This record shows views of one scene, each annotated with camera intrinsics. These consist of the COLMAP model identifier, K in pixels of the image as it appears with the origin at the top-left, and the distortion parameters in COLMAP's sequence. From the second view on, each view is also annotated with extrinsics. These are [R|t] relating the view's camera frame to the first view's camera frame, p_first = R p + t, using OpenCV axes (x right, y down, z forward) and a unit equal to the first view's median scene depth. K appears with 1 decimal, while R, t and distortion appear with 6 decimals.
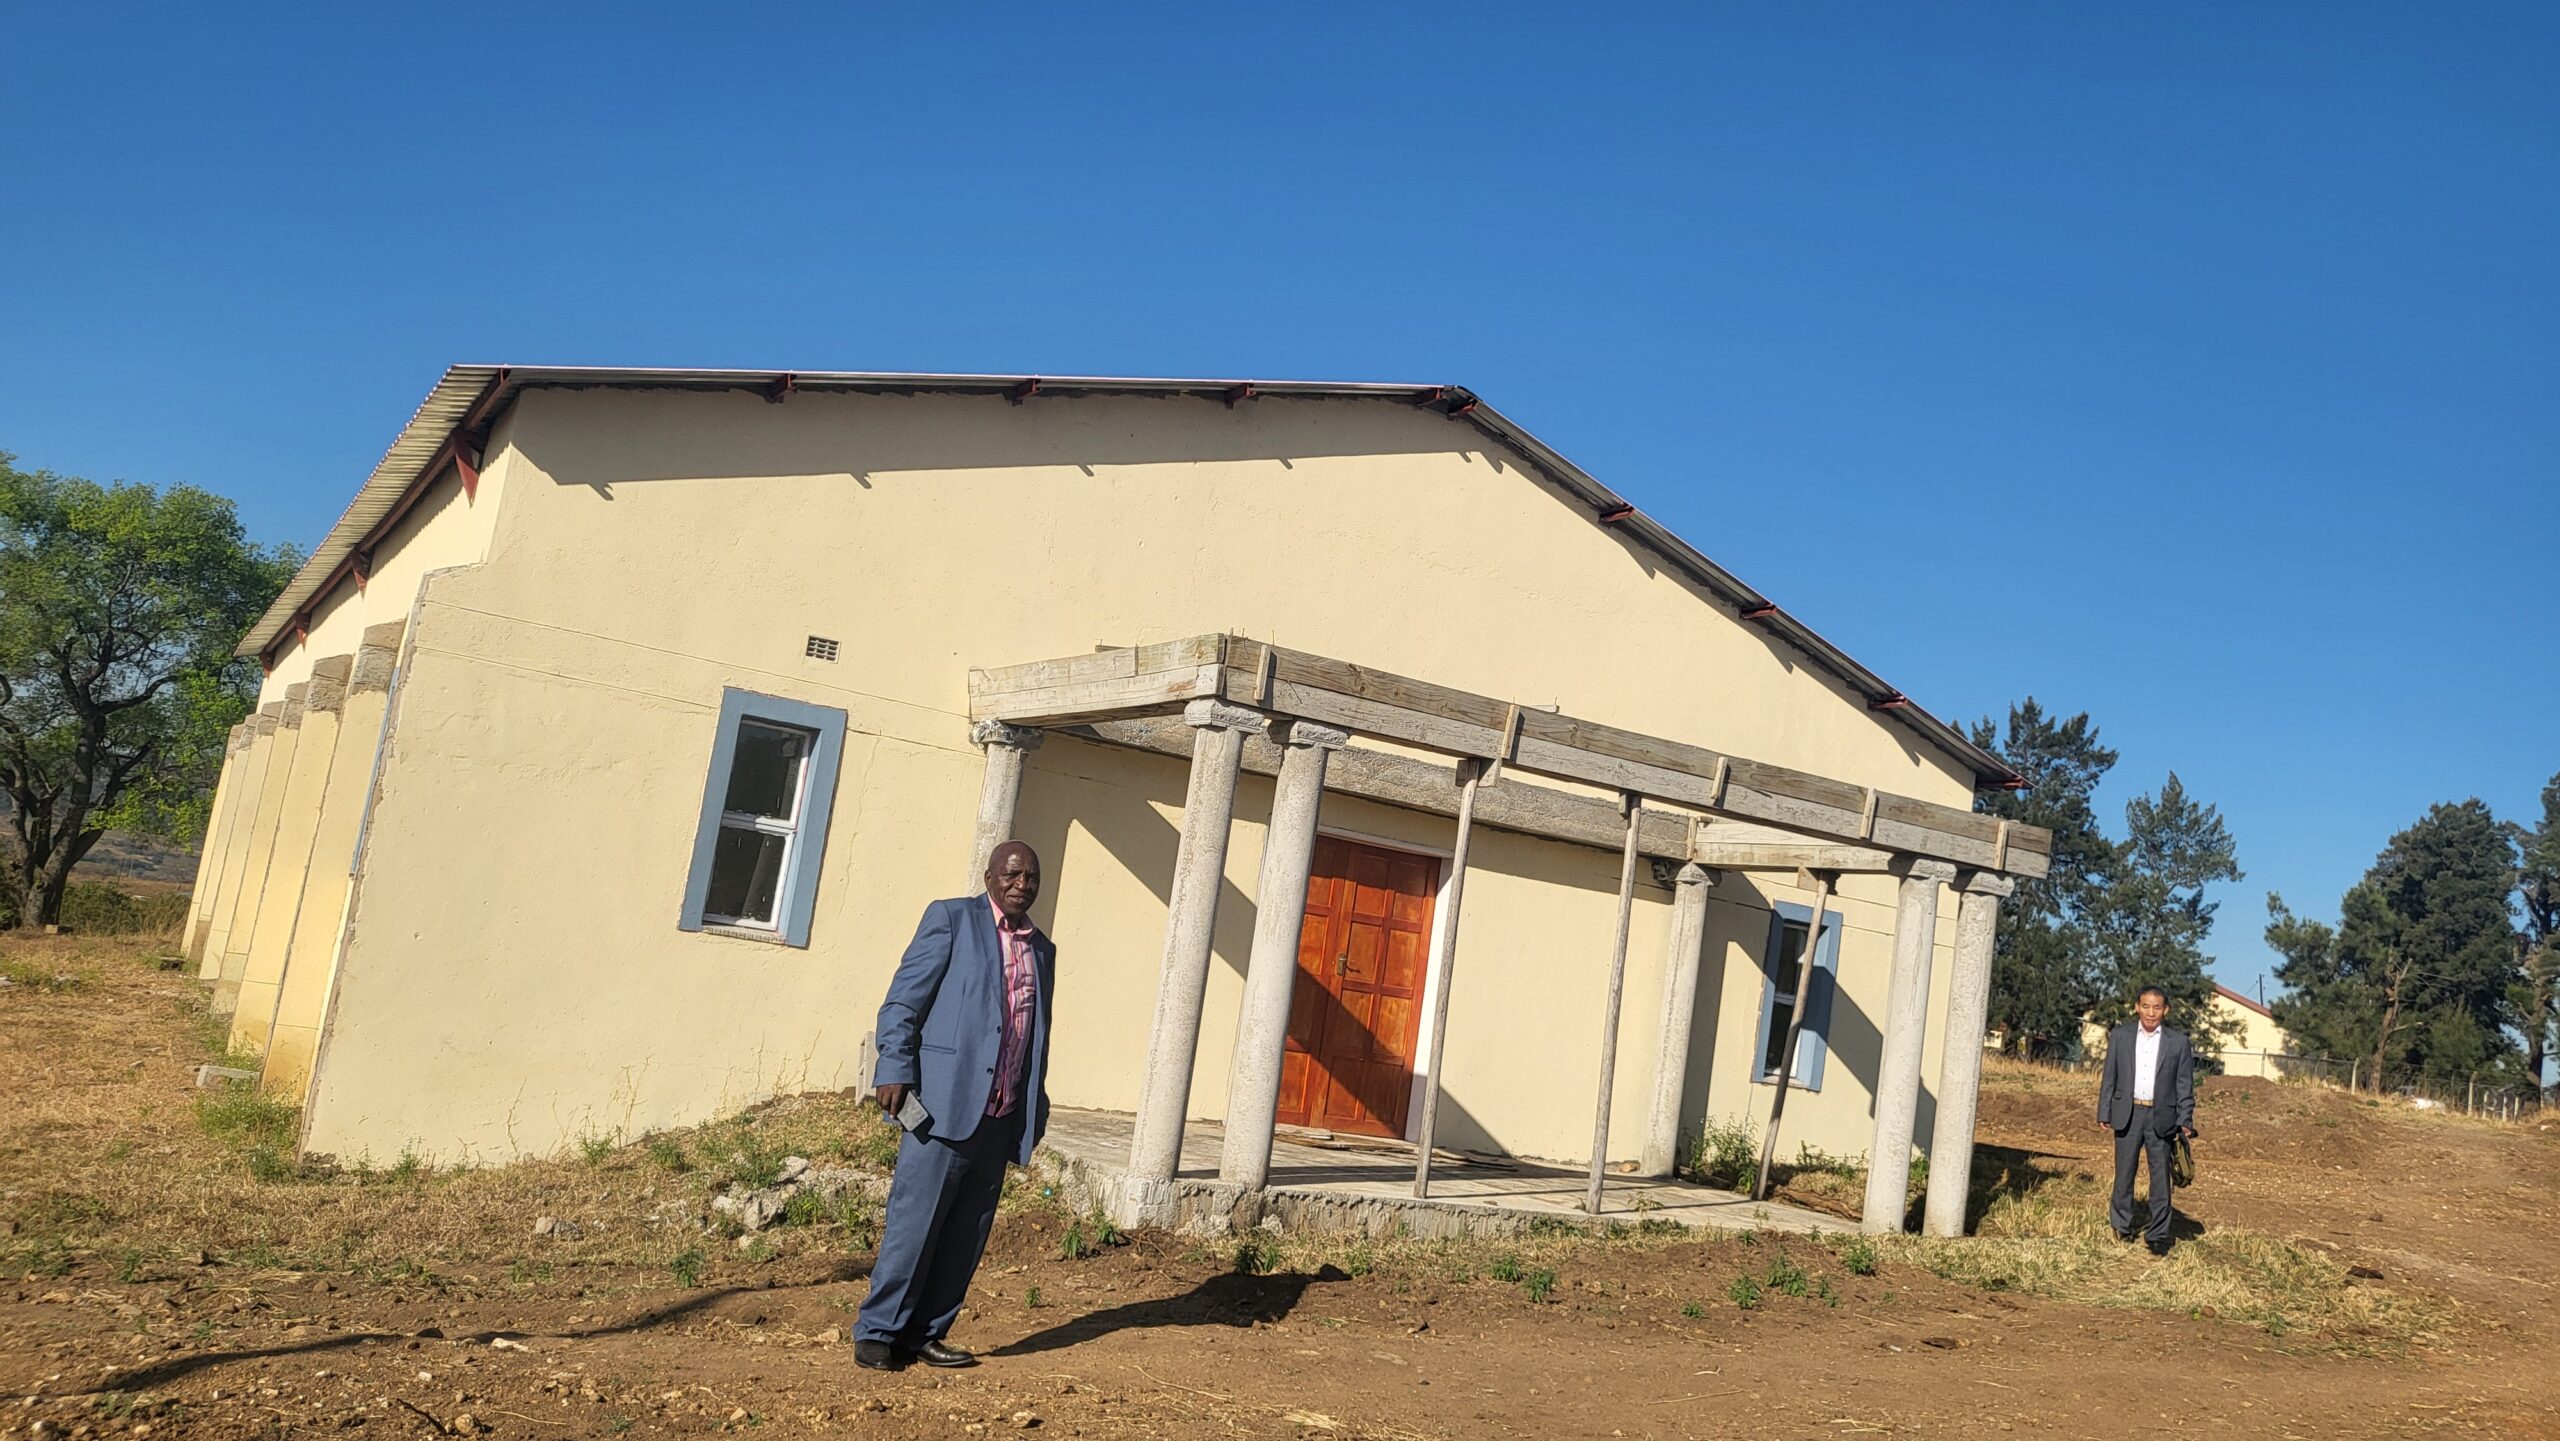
lens RADIAL K [[1945.5, 0, 1280.0], [0, 1945.5, 720.5], [0, 0, 1]] dist [0.008979, -0.003536]
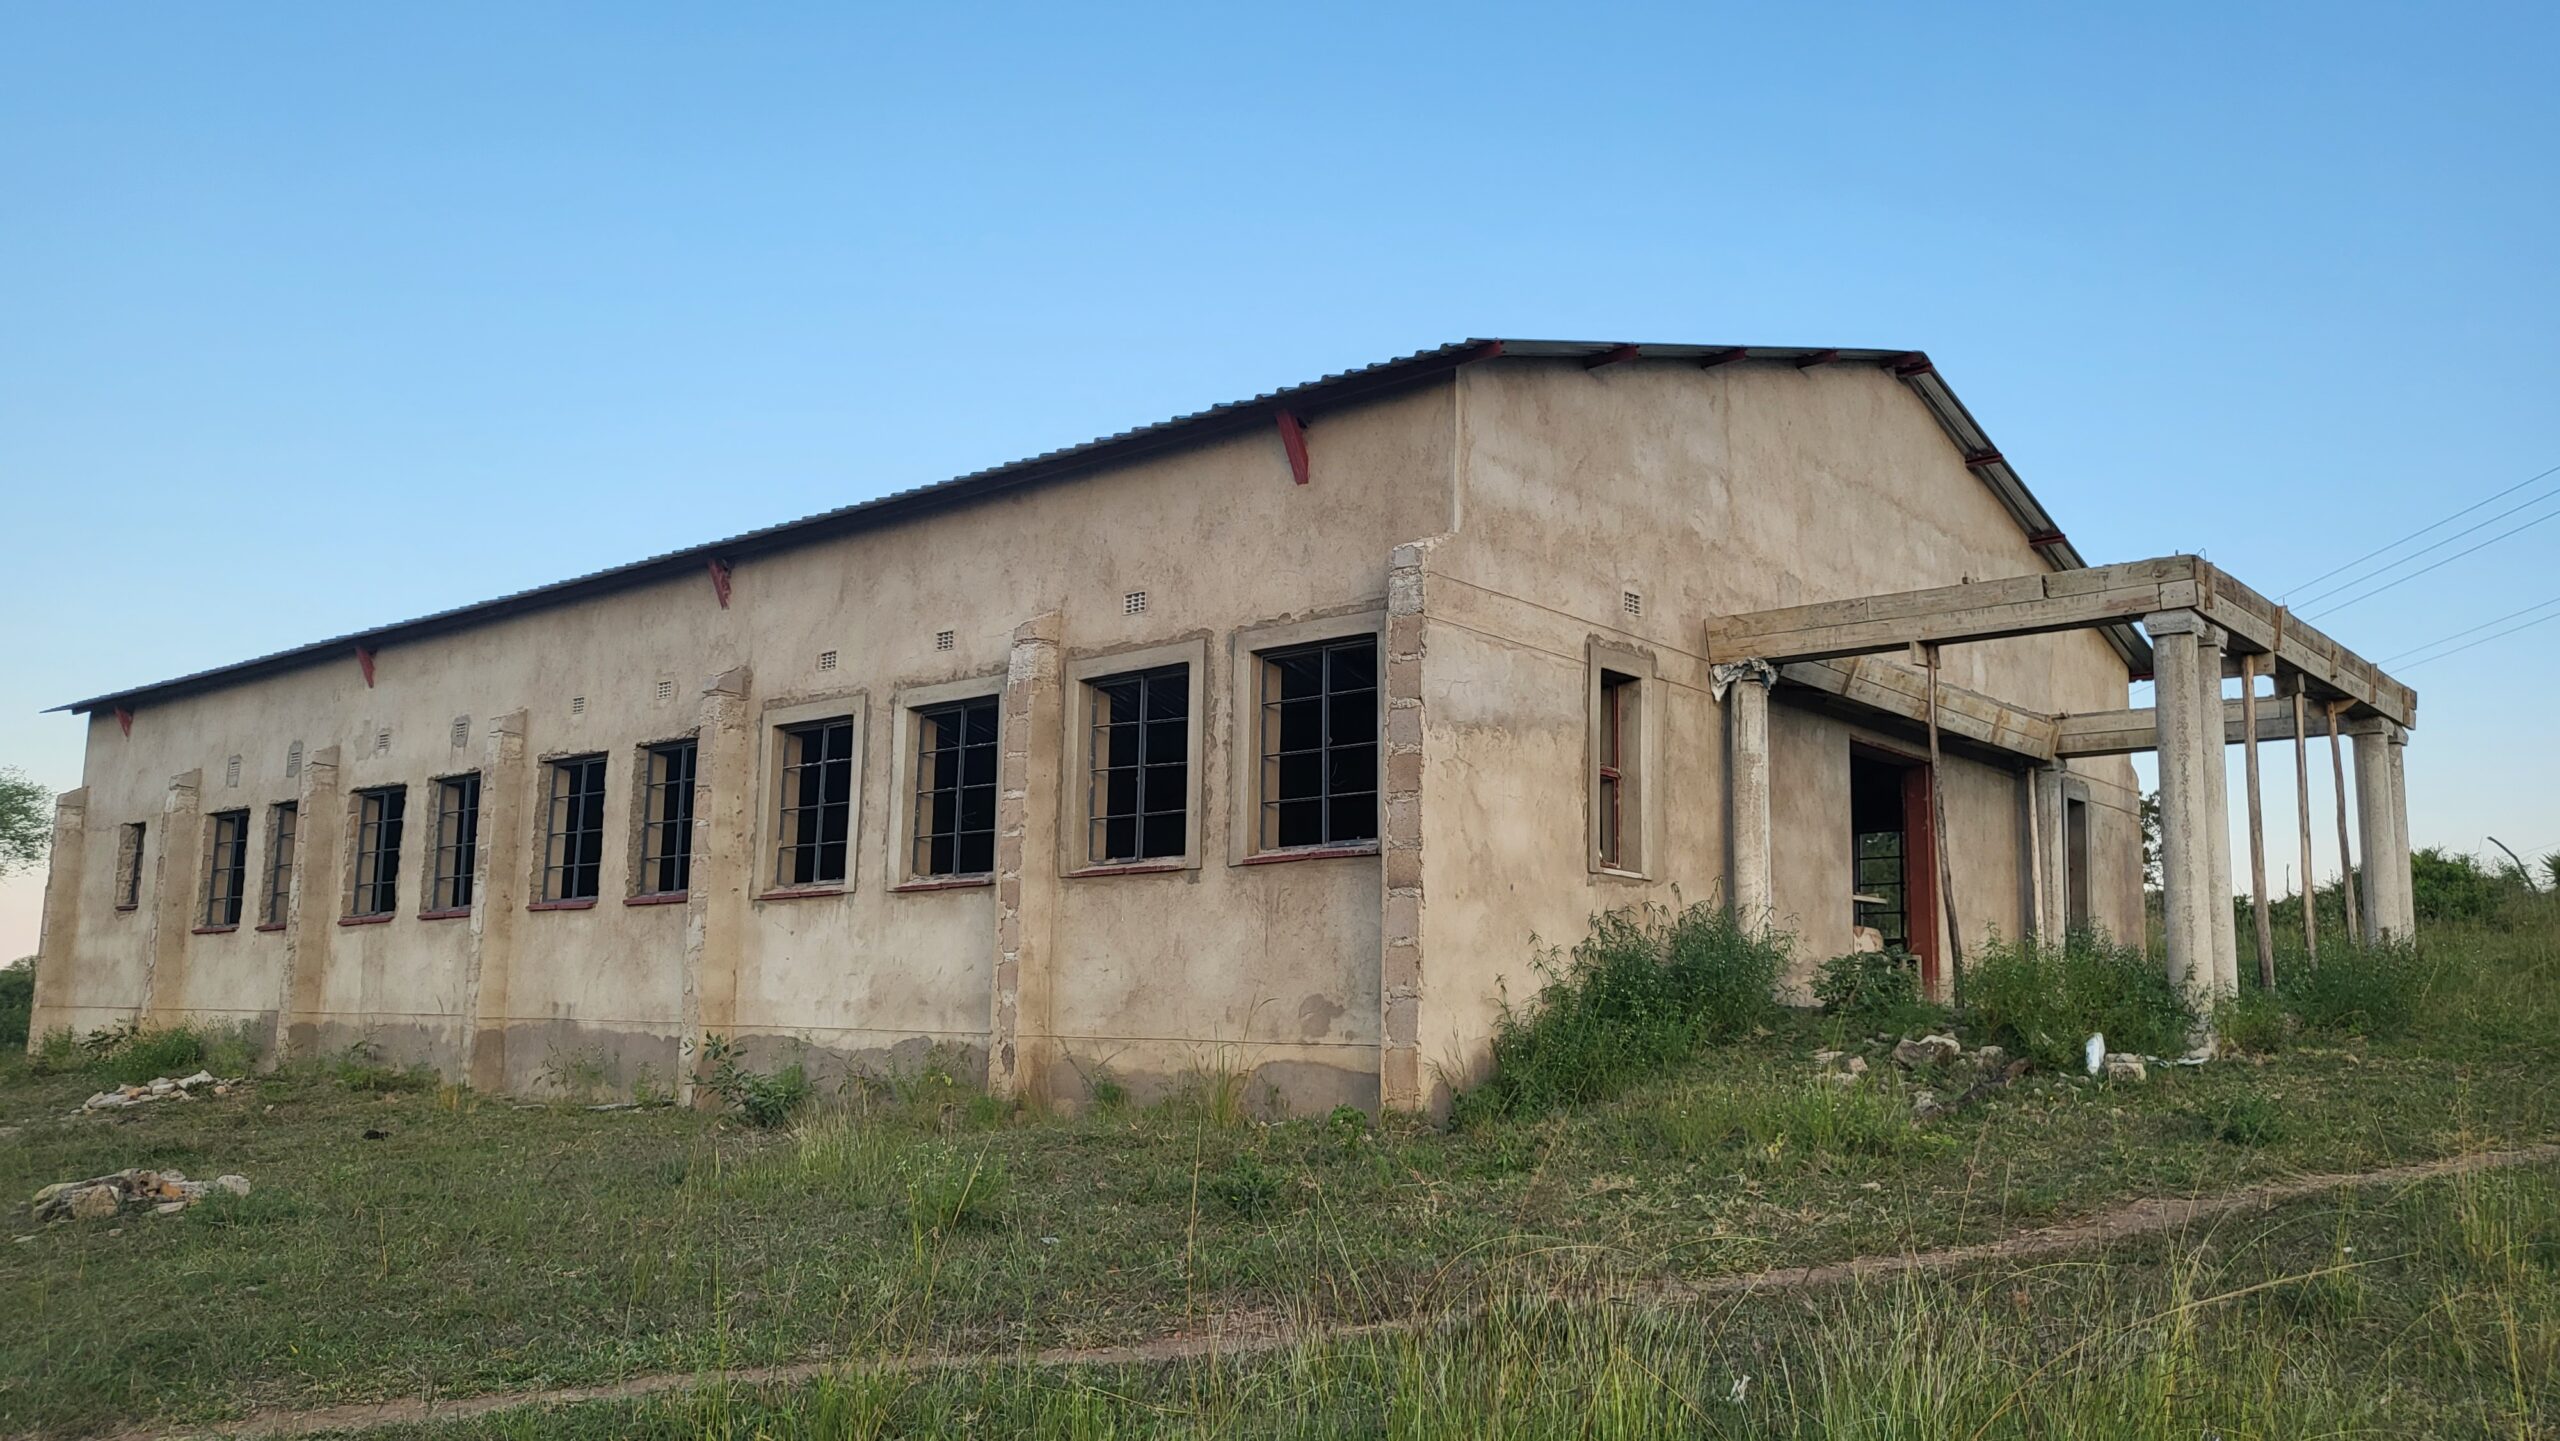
lens RADIAL K [[1945.5, 0, 1280.0], [0, 1945.5, 720.5], [0, 0, 1]] dist [0.008979, -0.003536]
pose [[0.945834, -0.078405, 0.315042, -0.701177], [0.077036, 0.996886, 0.016816, -0.004807], [-0.315380, 0.008365, 0.948929, 0.051578]]
